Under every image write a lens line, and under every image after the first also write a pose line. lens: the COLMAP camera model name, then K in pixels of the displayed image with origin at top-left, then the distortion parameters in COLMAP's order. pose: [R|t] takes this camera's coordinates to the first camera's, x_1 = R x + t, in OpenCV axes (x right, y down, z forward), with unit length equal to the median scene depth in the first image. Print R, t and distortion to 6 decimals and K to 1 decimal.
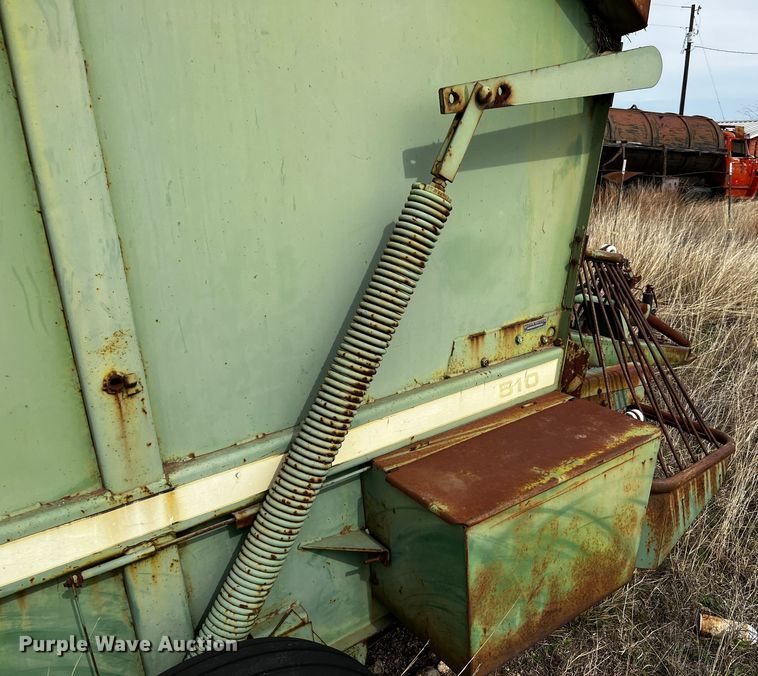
lens RADIAL K [[666.1, 0, 452.8], [0, 666.1, 339.3], [0, 0, 1]] dist [0.041180, -0.050645]
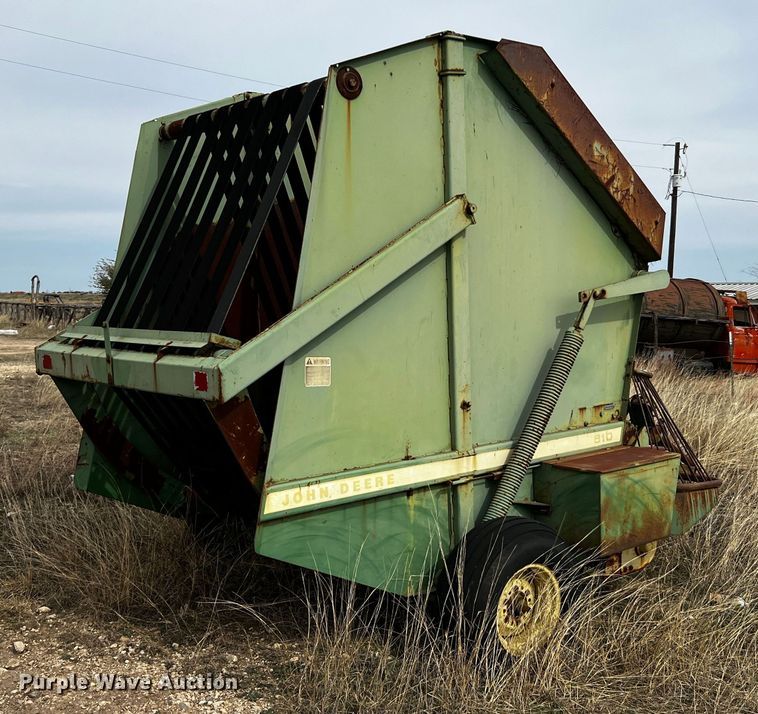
lens RADIAL K [[939.9, 0, 385.2], [0, 939.9, 362.5], [0, 0, 1]] dist [0.039417, 0.000000]
pose [[0.999683, 0.012288, 0.021991, -0.689625], [-0.007122, 0.975218, -0.221130, 0.543880], [-0.024163, 0.220903, 0.974996, -1.937616]]
